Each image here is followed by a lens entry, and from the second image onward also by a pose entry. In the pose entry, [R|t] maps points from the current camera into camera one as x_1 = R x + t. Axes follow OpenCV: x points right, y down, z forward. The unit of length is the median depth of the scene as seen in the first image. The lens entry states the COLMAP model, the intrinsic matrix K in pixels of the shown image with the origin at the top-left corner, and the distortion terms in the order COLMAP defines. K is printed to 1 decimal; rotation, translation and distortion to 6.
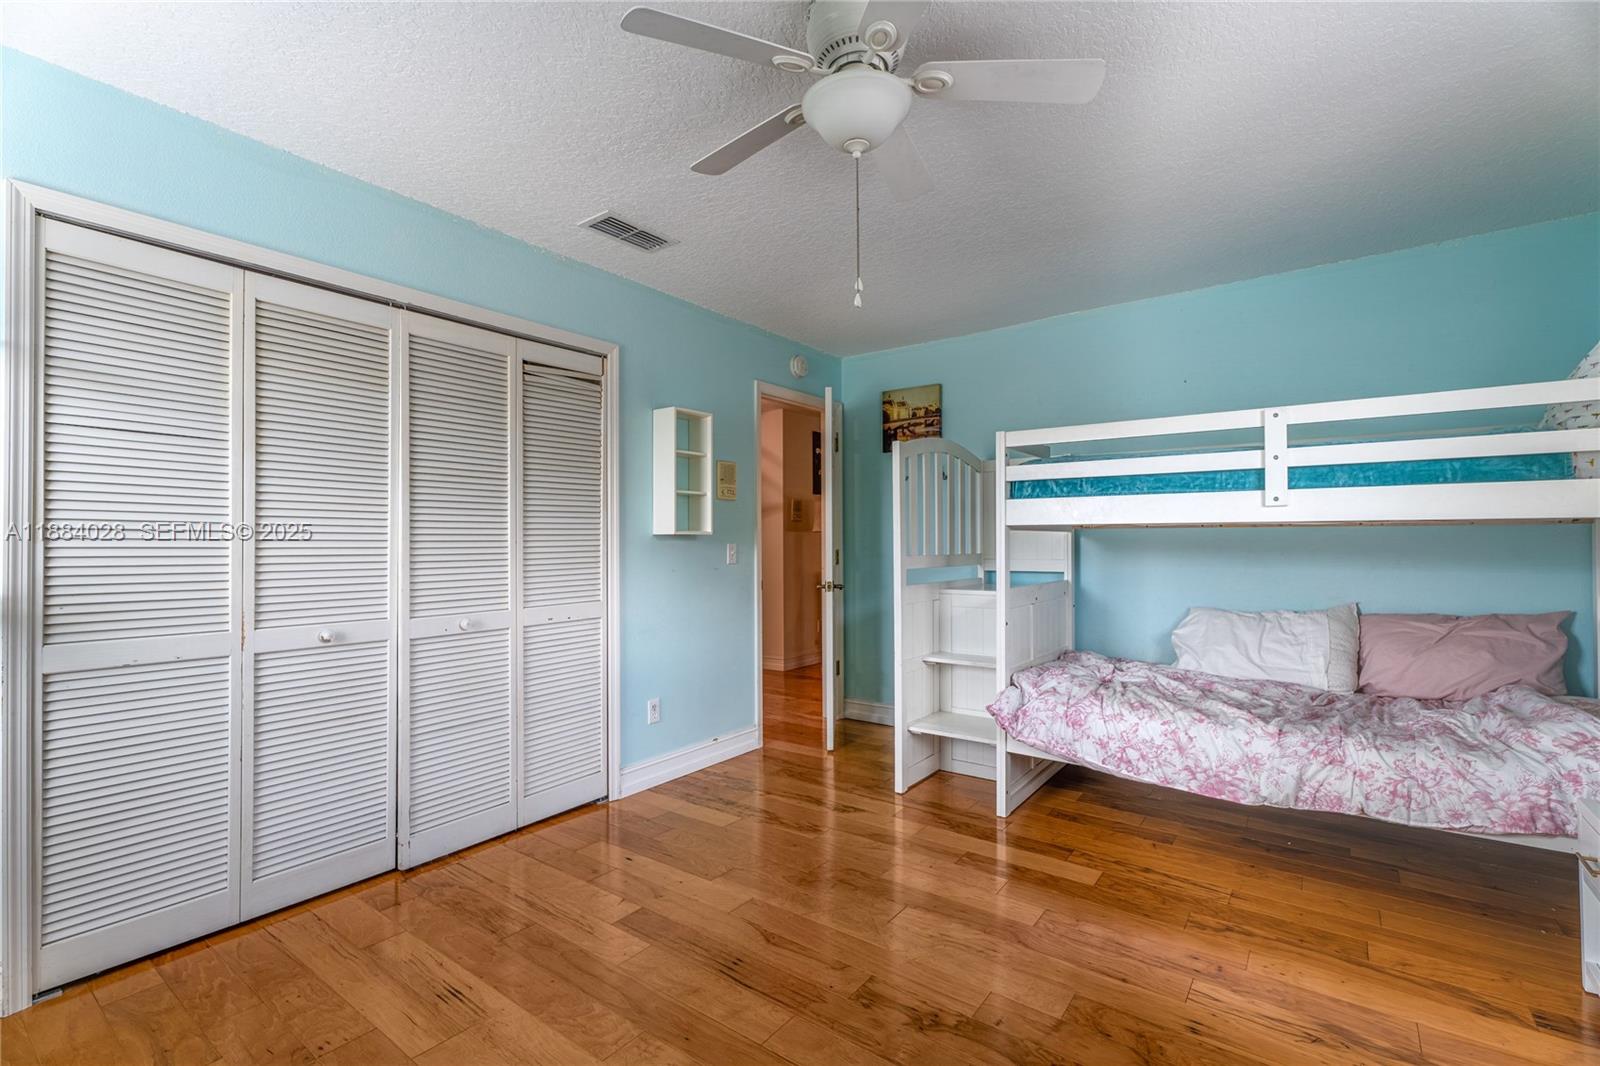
lens RADIAL K [[726.1, 0, 846.8], [0, 726.1, 535.9], [0, 0, 1]] dist [0.002195, 0.000833]
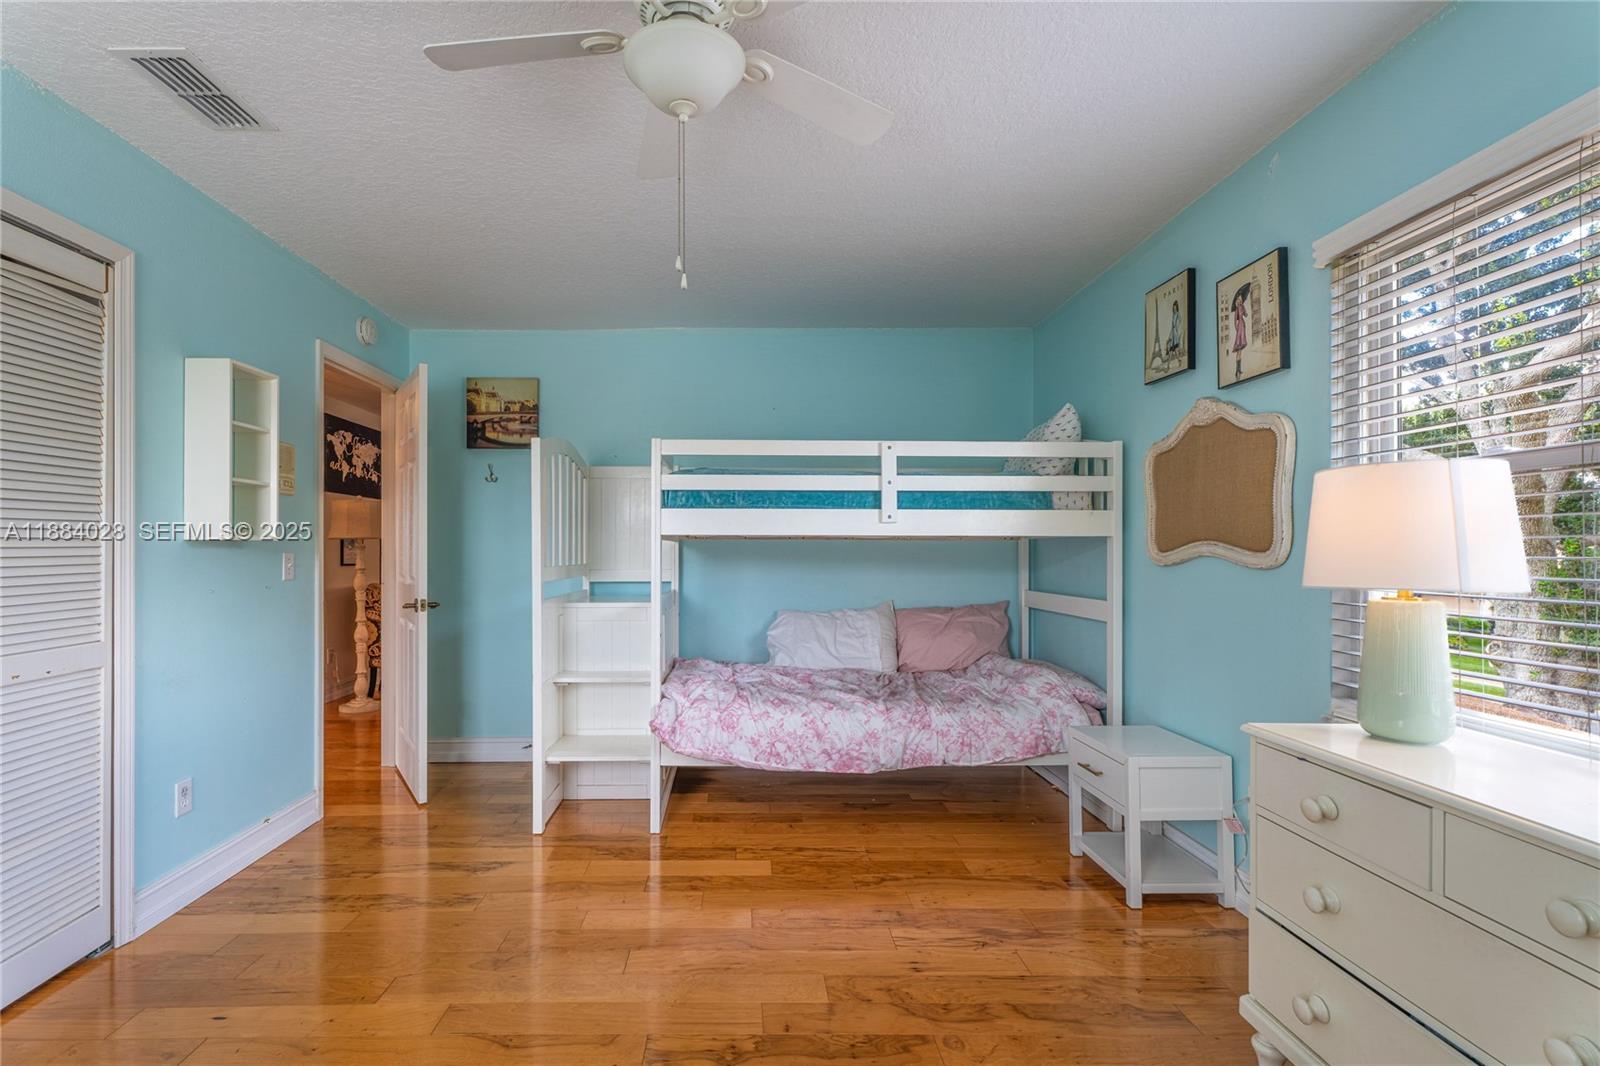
lens RADIAL K [[726.1, 0, 775.4], [0, 726.1, 550.1], [0, 0, 1]] dist [0.002195, 0.000833]
pose [[0.800830, 0.003733, 0.598880, -0.245949], [-0.007293, 0.999967, 0.003520, 0.001422], [-0.598848, -0.007186, 0.800831, 0.123708]]
